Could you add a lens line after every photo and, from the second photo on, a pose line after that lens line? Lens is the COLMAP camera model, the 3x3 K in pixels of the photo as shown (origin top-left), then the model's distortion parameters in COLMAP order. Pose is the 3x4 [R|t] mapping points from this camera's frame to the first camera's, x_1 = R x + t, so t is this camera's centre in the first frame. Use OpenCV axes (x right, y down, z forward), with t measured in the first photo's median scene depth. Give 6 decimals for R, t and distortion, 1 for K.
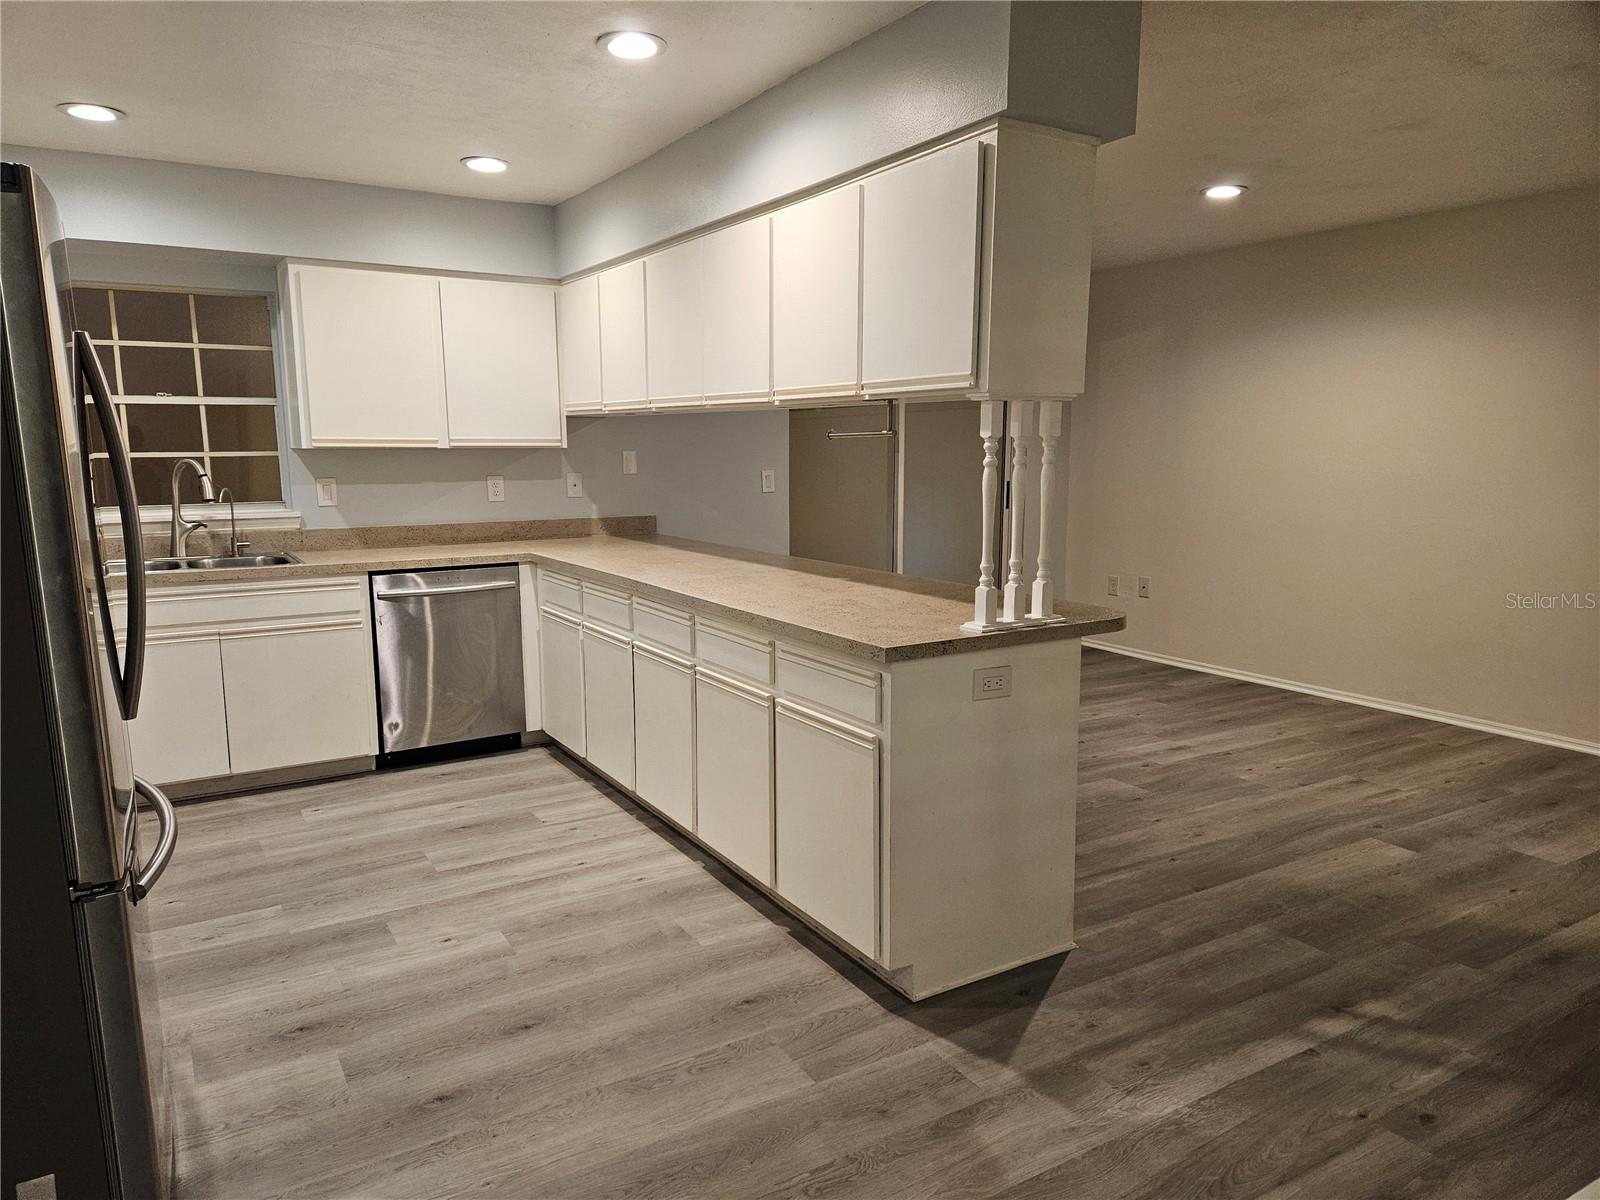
lens RADIAL K [[1056.5, 0, 798.3], [0, 1056.5, 616.1], [0, 0, 1]] dist [0.010465, -0.004585]
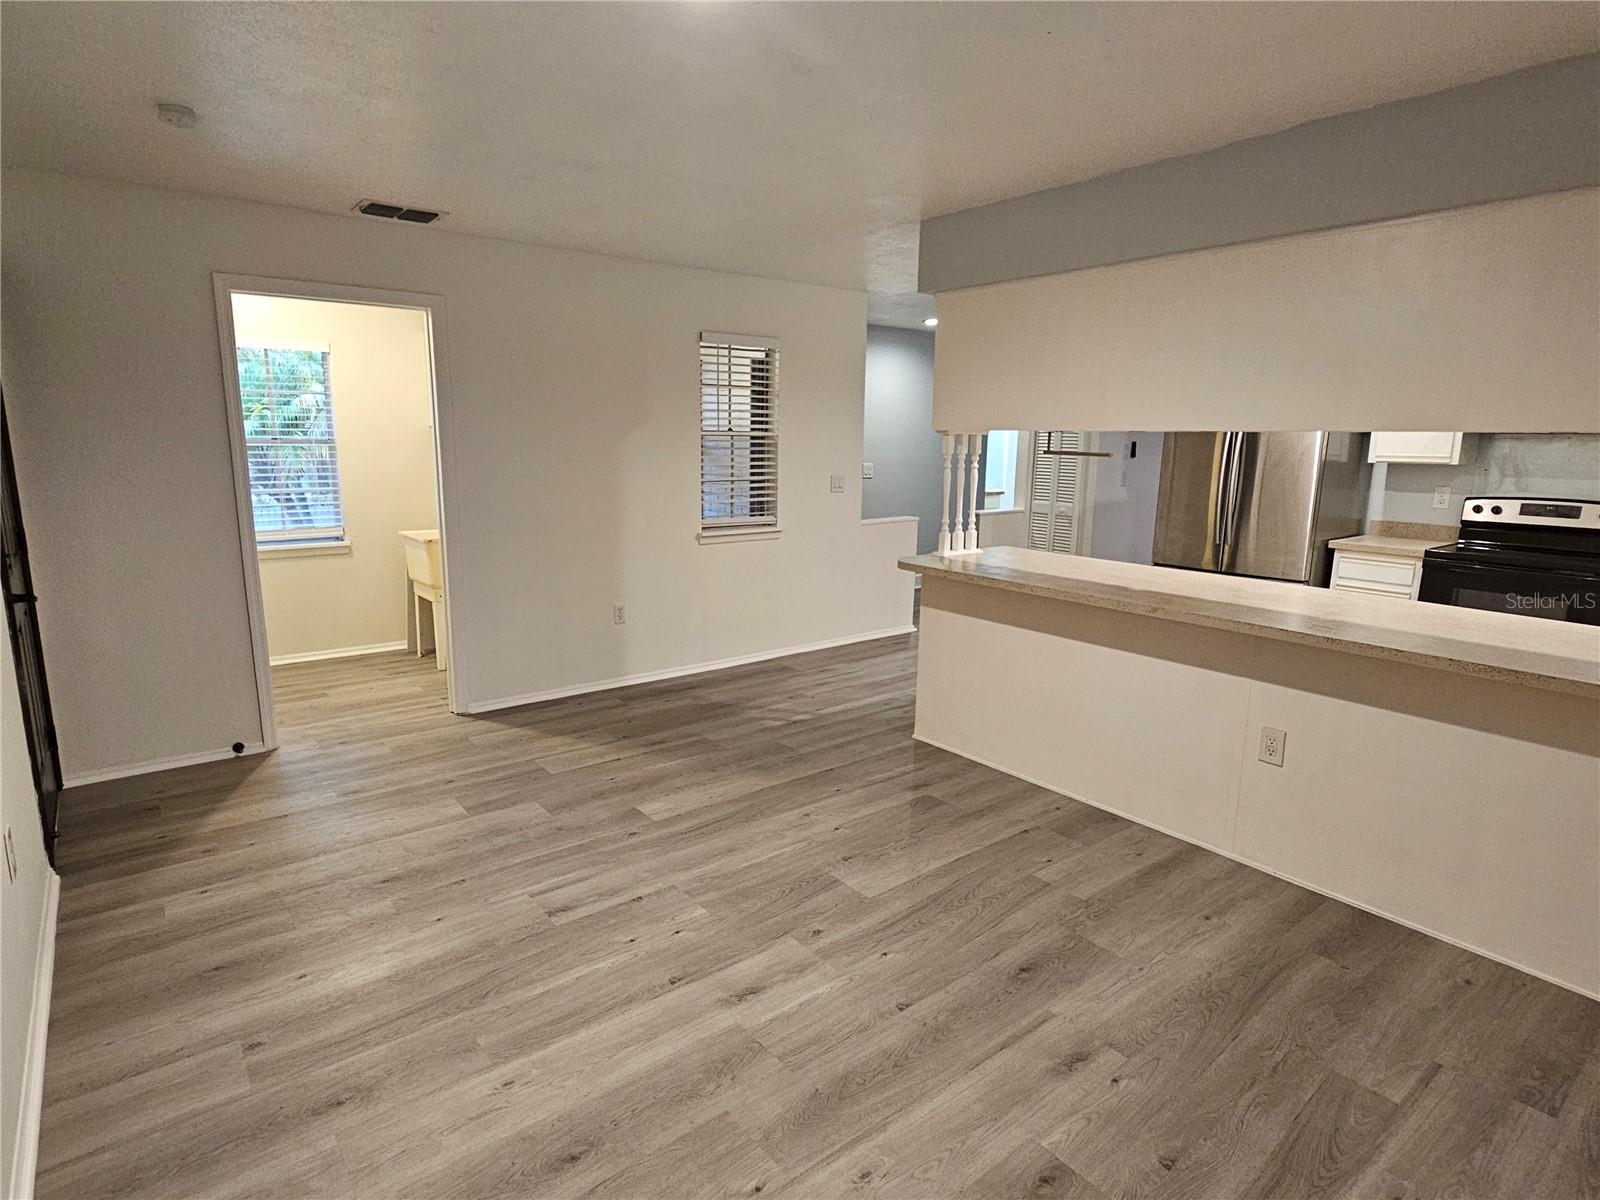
lens RADIAL K [[863.4, 0, 795.2], [0, 863.4, 598.4], [0, 0, 1]] dist [0.006739, 0.001308]
pose [[-0.992920, 0.011586, -0.118221, 0.467787], [-0.030652, 0.936539, 0.349220, -0.314125], [0.114764, 0.350371, -0.929553, 1.672927]]
